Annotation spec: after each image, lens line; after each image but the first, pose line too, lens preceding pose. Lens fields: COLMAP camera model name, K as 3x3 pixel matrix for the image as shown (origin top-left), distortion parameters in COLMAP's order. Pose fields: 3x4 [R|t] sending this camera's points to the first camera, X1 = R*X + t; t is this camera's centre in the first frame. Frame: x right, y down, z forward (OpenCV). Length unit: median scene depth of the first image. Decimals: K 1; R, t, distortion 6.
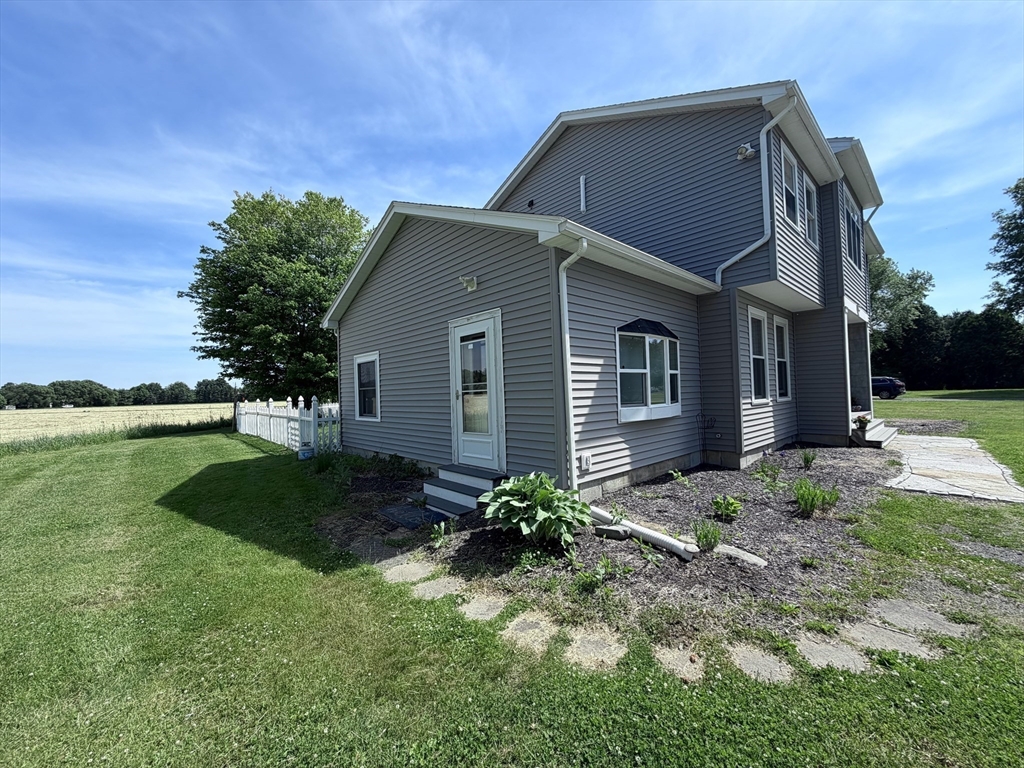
lens RADIAL K [[402.0, 0, 512.0], [0, 402.0, 384.0], [0, 0, 1]] dist [0.000649, -0.000196]
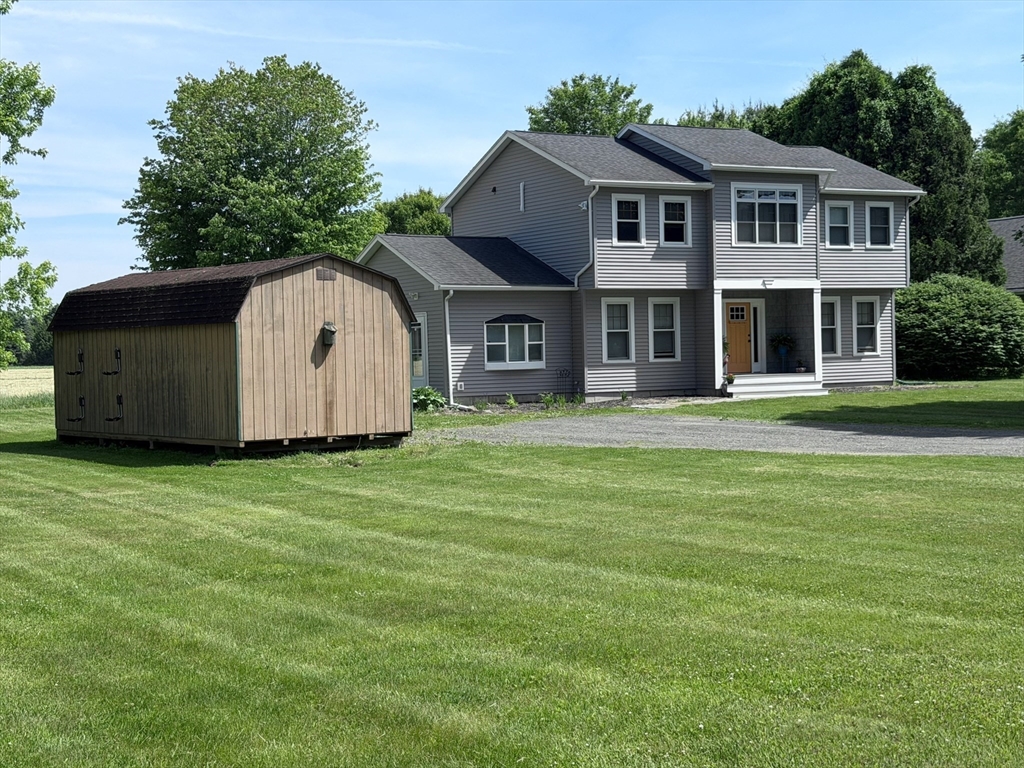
lens RADIAL K [[1491.2, 0, 512.0], [0, 1491.2, 384.0], [0, 0, 1]] dist [0.130840, 0.066040]
pose [[0.974845, 0.011878, -0.222568, 1.666080], [-0.001108, 0.998825, 0.048452, -0.156937], [0.222882, -0.046987, 0.973713, -5.017269]]
